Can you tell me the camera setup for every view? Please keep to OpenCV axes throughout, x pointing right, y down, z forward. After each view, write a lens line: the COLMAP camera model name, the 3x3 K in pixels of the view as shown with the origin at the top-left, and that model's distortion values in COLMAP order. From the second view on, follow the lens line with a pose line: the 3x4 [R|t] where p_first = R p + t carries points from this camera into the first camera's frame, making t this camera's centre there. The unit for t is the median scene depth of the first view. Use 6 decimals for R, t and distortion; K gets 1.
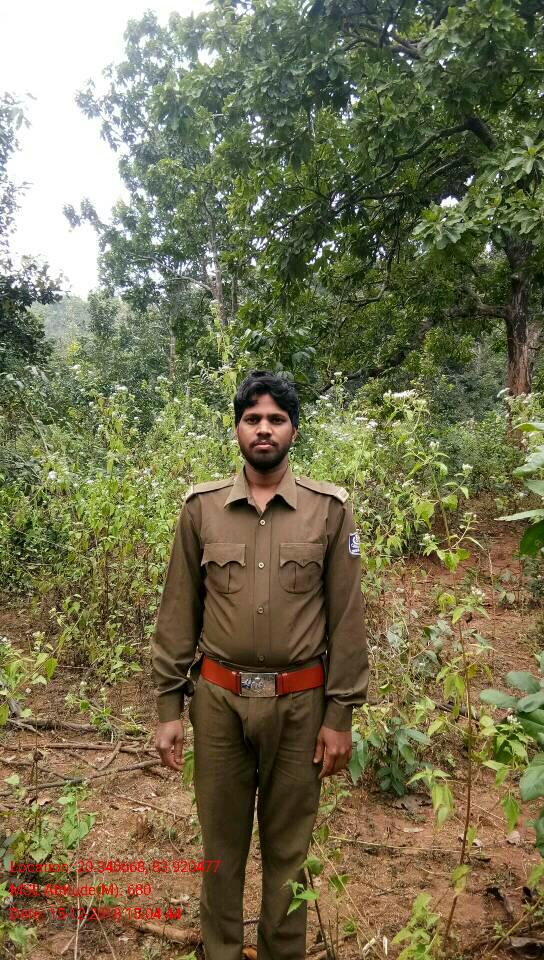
lens RADIAL K [[717.8, 0, 271.5], [0, 717.8, 478.1], [0, 0, 1]] dist [0.009844, -0.013217]
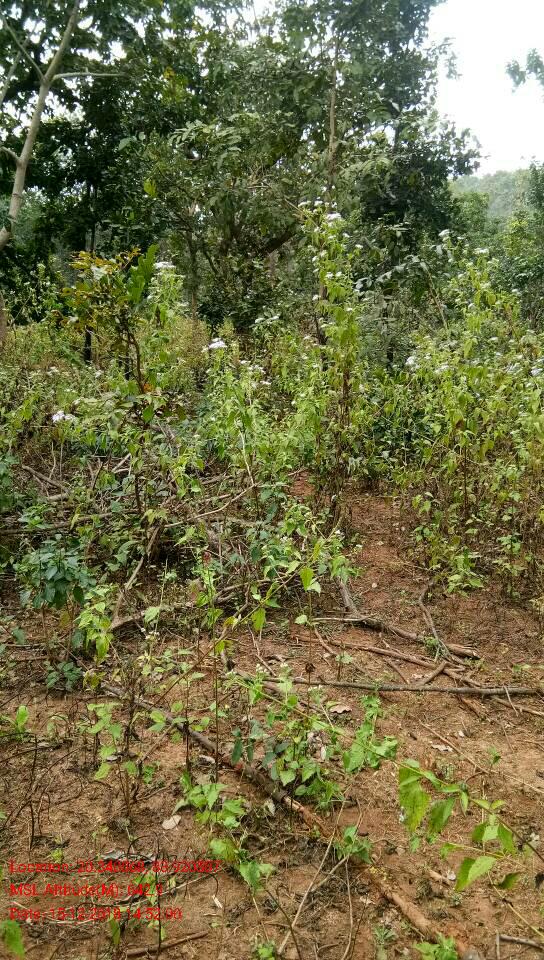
lens RADIAL K [[717.8, 0, 272.1], [0, 717.8, 483.5], [0, 0, 1]] dist [0.009844, -0.013217]
pose [[0.836808, 0.091026, -0.539877, 0.073598], [-0.001811, 0.986537, 0.163528, 0.000343], [0.547494, -0.135864, 0.825707, 0.169974]]
